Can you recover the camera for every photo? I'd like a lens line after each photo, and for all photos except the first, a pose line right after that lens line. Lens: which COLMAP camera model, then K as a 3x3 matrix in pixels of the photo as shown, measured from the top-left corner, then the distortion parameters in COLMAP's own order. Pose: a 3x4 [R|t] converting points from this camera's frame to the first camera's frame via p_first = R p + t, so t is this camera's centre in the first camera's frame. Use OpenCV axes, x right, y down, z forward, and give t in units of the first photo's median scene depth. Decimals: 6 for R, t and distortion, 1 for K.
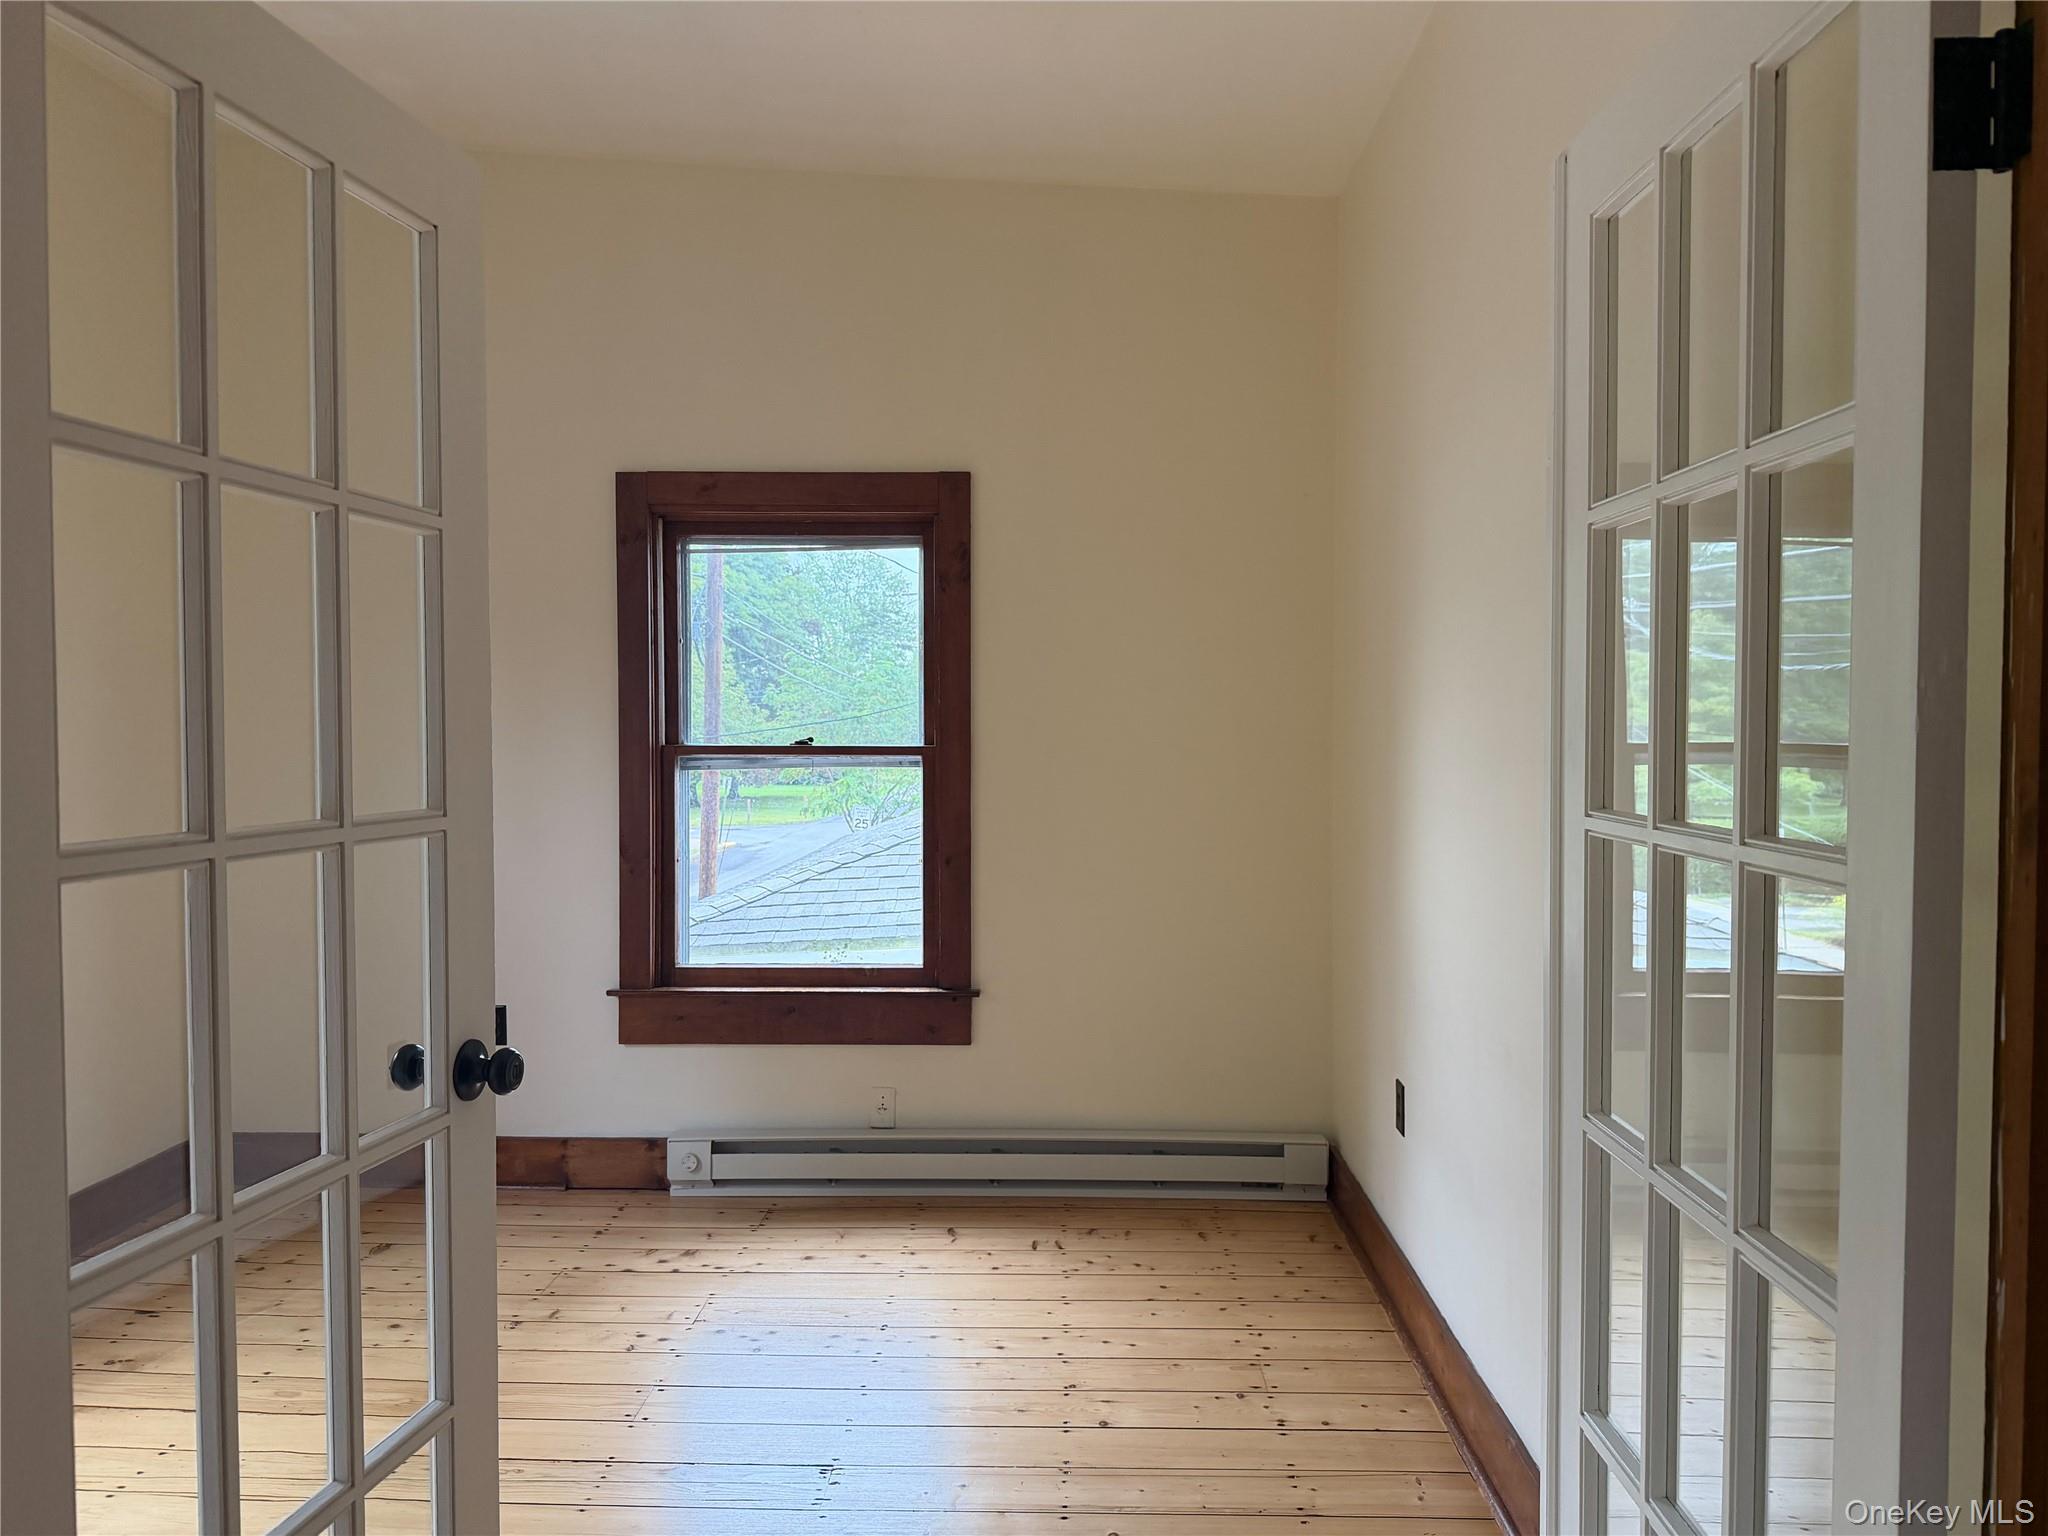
lens RADIAL K [[1457.3, 0, 1024.0], [0, 1457.3, 768.0], [0, 0, 1]] dist [0.161673, -0.220845]
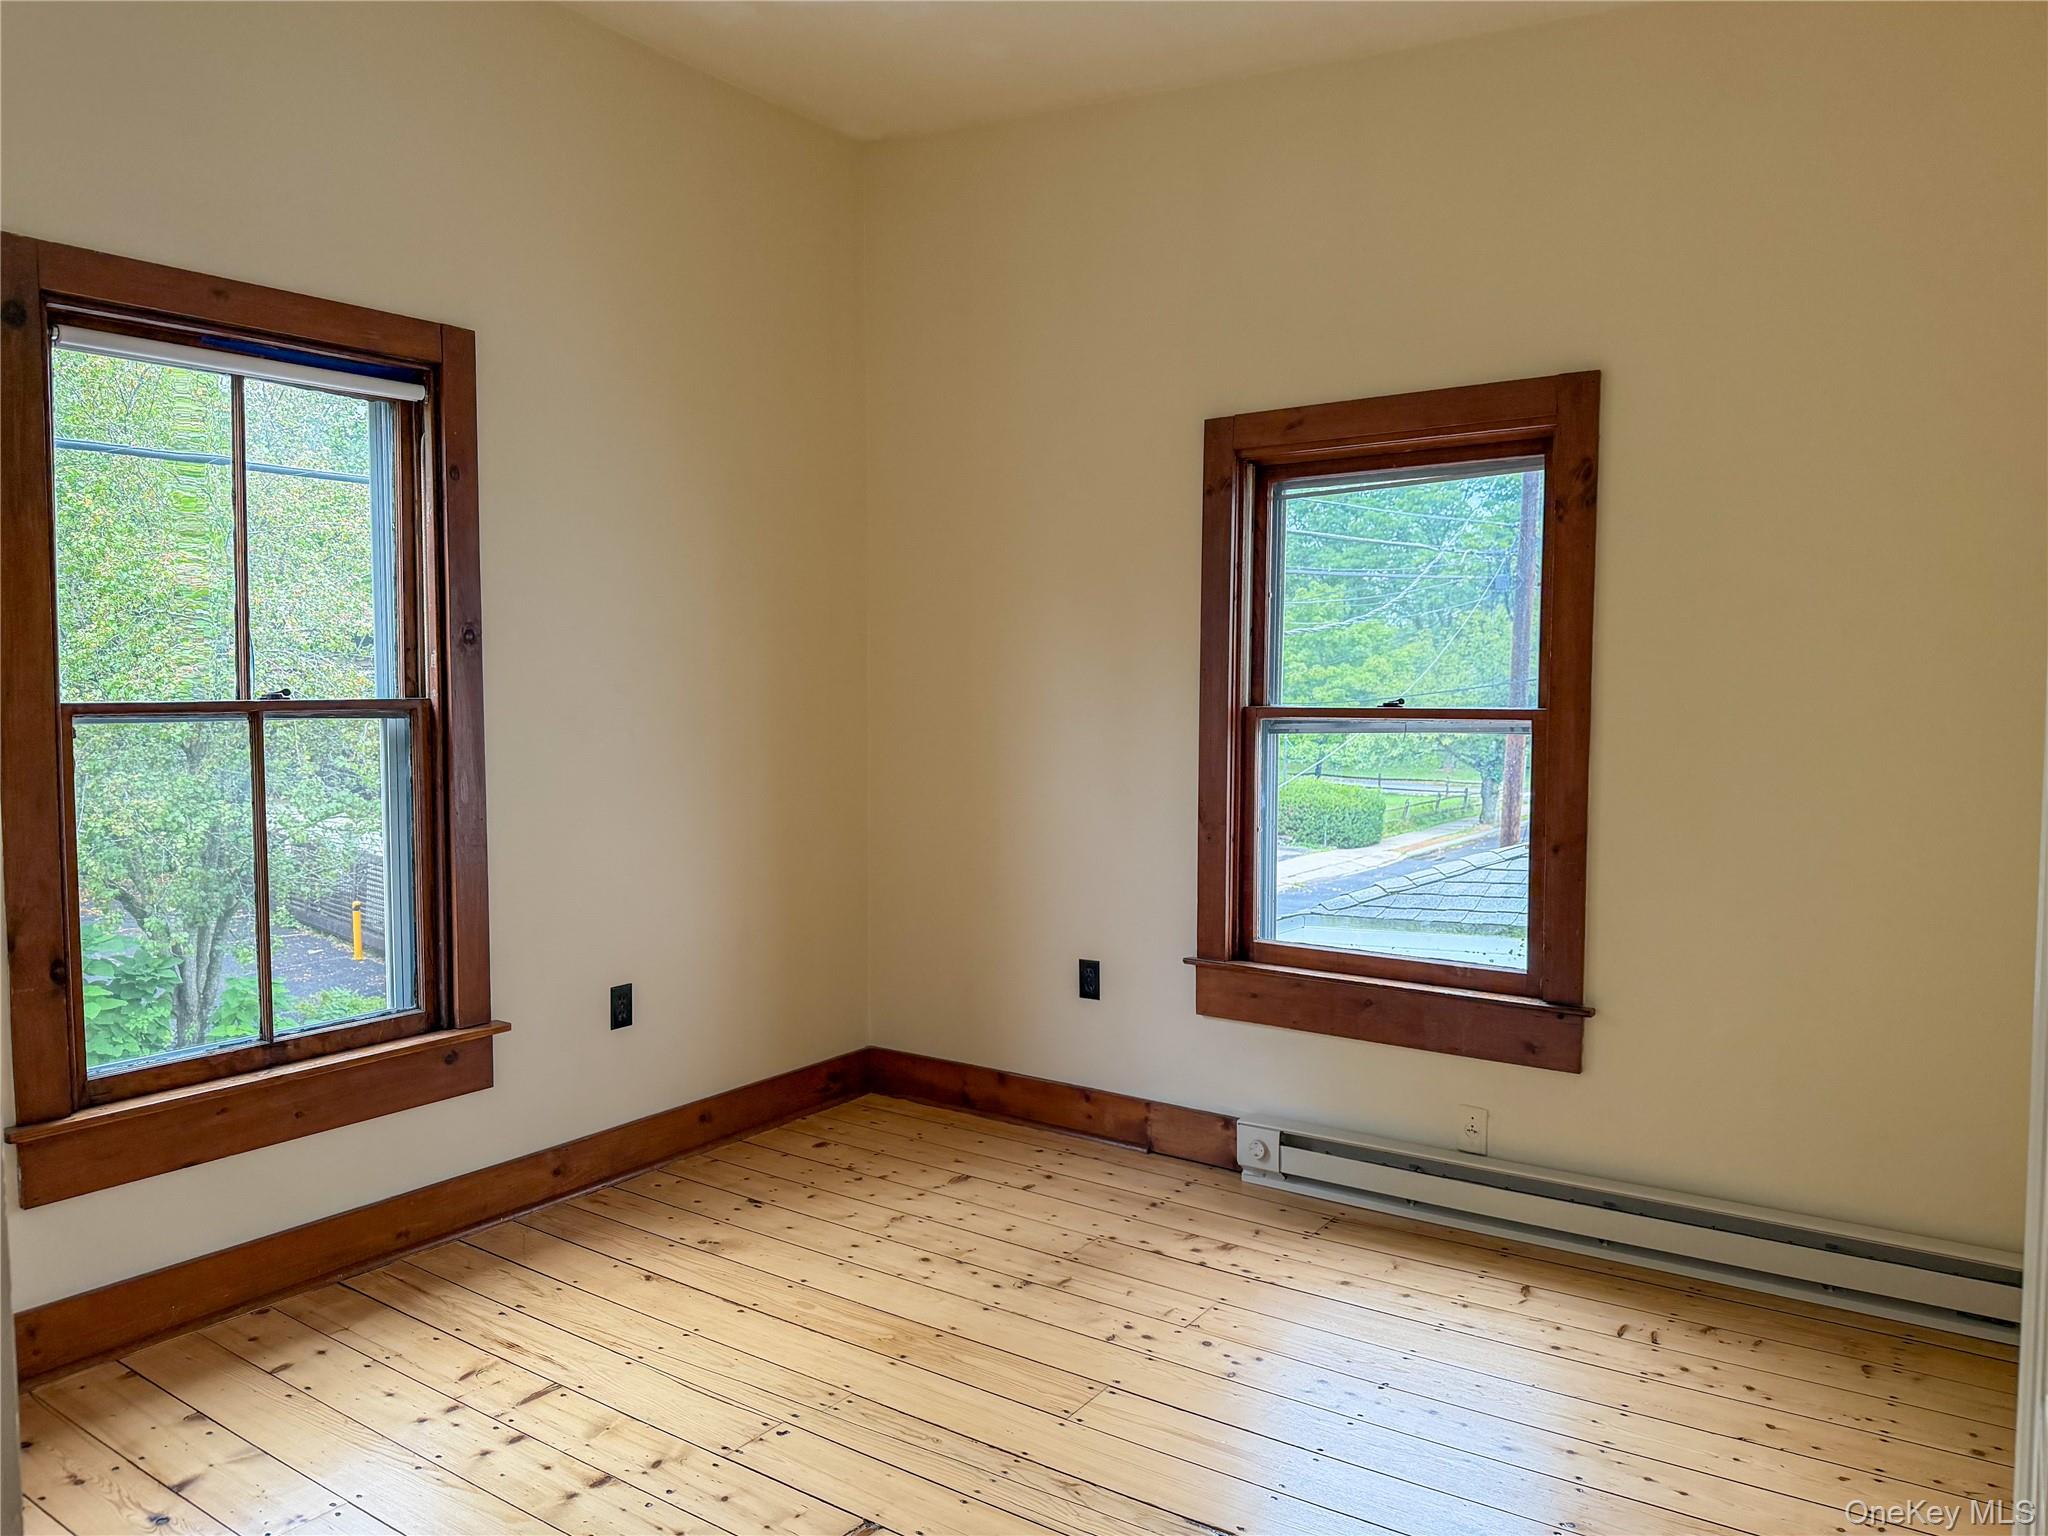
lens RADIAL K [[1457.3, 0, 1024.0], [0, 1457.3, 768.0], [0, 0, 1]] dist [0.161673, -0.220845]
pose [[0.846077, 0.031608, -0.532122, 0.138105], [-0.016825, 0.999327, 0.032608, -0.004267], [0.532795, -0.018636, 0.846039, 0.130171]]
